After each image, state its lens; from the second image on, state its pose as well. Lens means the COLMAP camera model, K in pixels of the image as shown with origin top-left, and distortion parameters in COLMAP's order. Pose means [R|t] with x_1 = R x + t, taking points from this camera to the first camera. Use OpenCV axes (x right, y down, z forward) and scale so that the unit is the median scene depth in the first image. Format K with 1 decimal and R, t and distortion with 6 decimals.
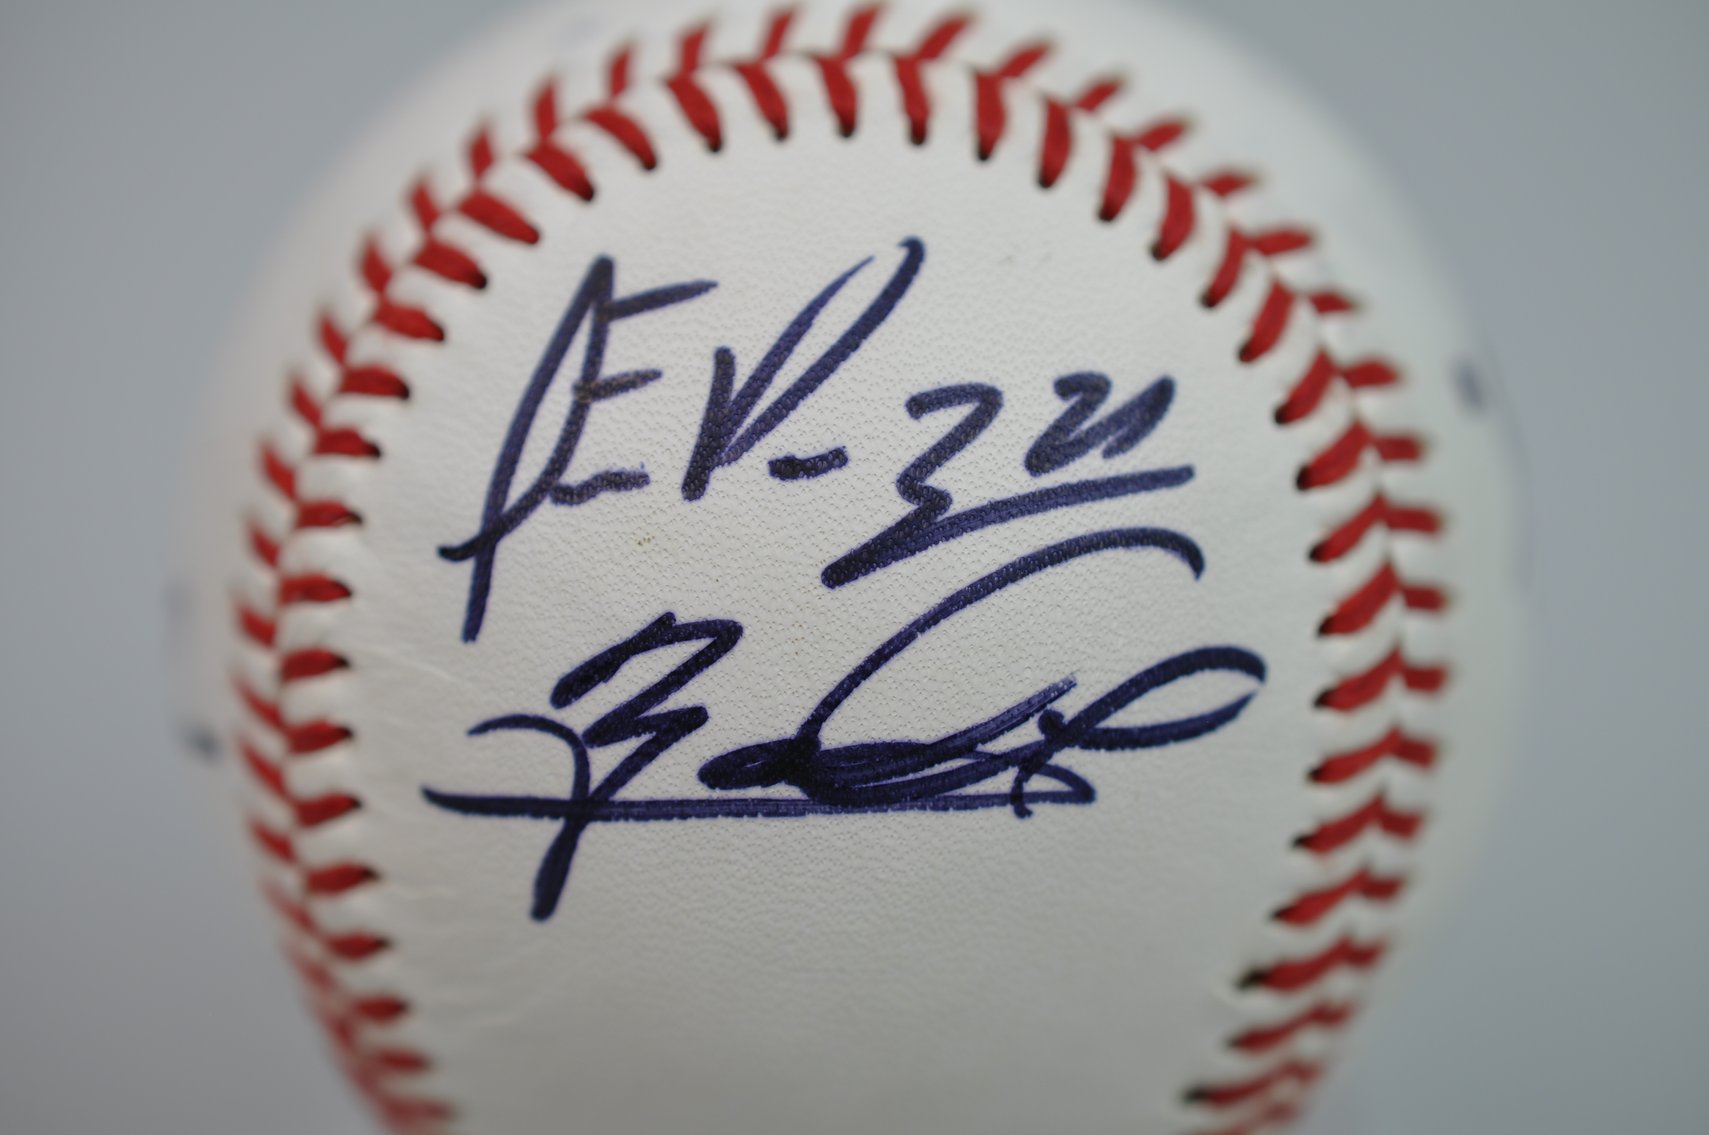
lens RADIAL K [[2809.1, 0, 851.6], [0, 2809.1, 638.9], [0, 0, 1]] dist [0.374280, 0.000000]
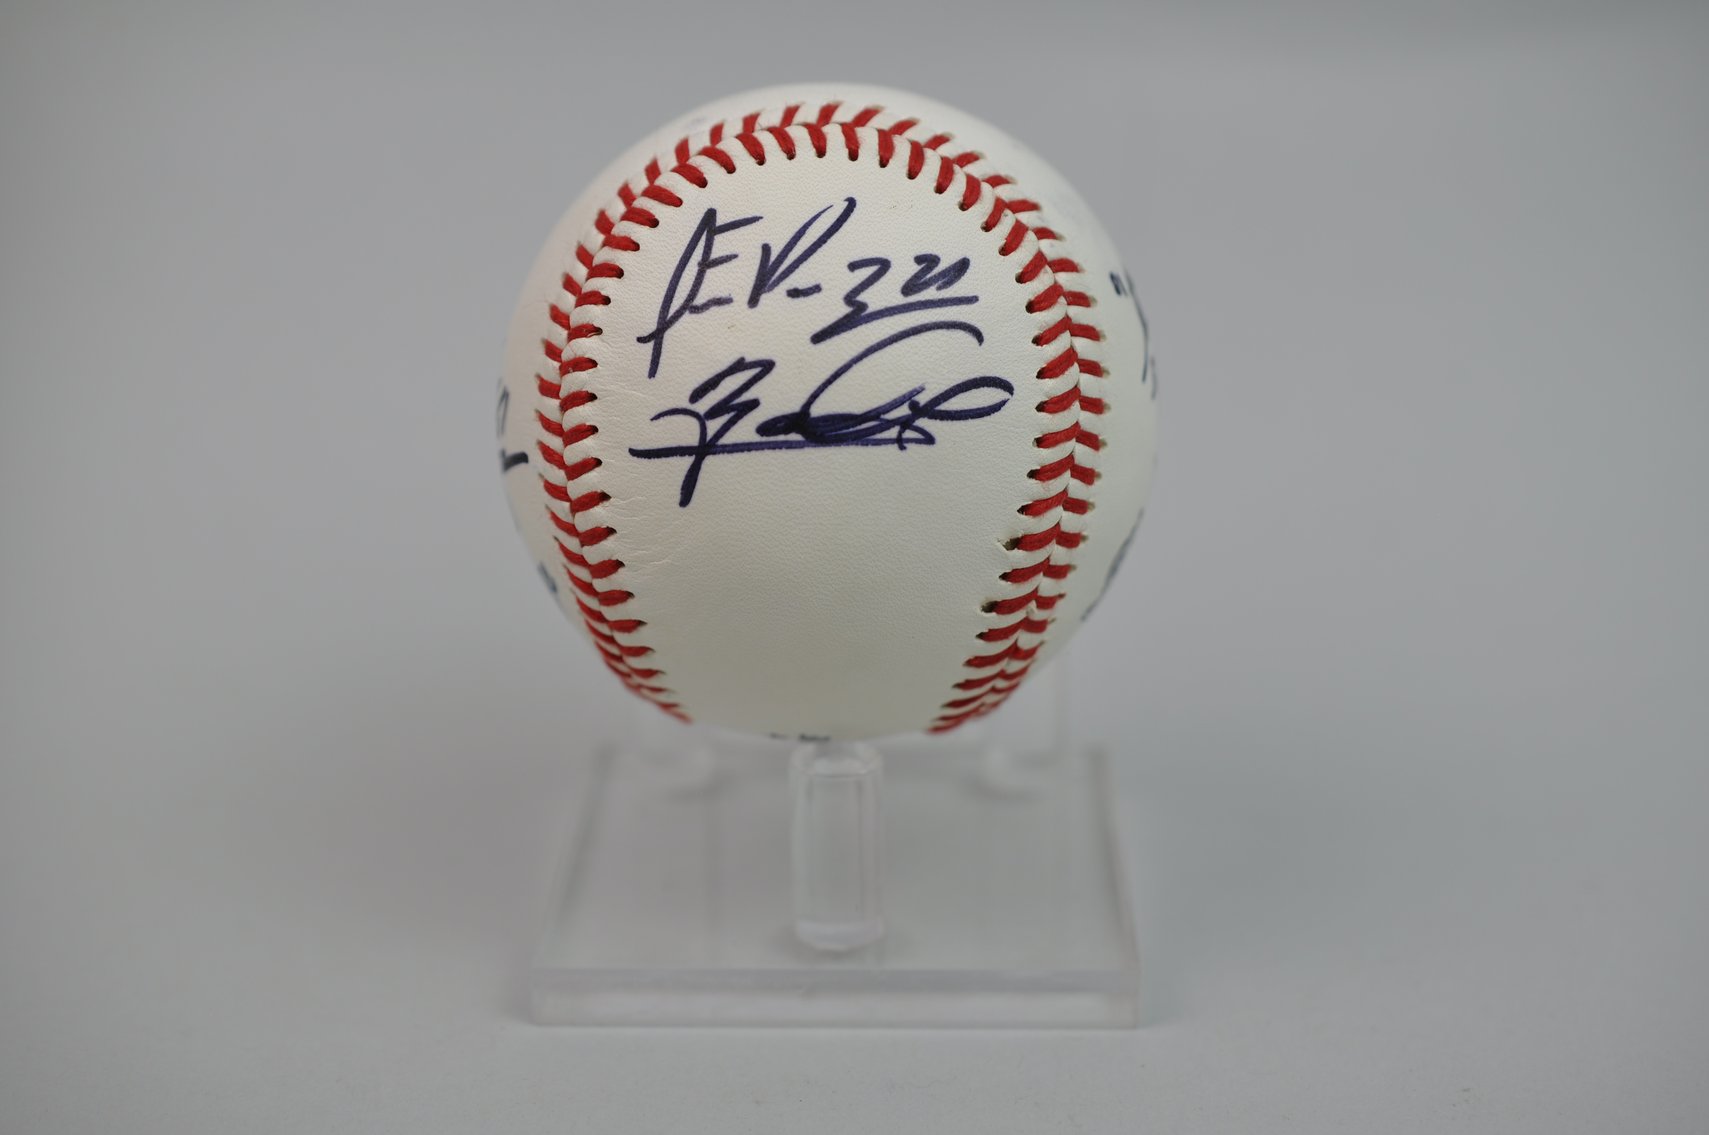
lens RADIAL K [[2809.1, 0, 854.3], [0, 2809.1, 566.1], [0, 0, 1]] dist [0.374280, 0.000000]
pose [[0.999943, -0.010008, -0.003681, 0.029561], [0.009448, 0.991557, -0.129327, 0.428367], [0.004944, 0.129284, 0.991595, -1.152002]]
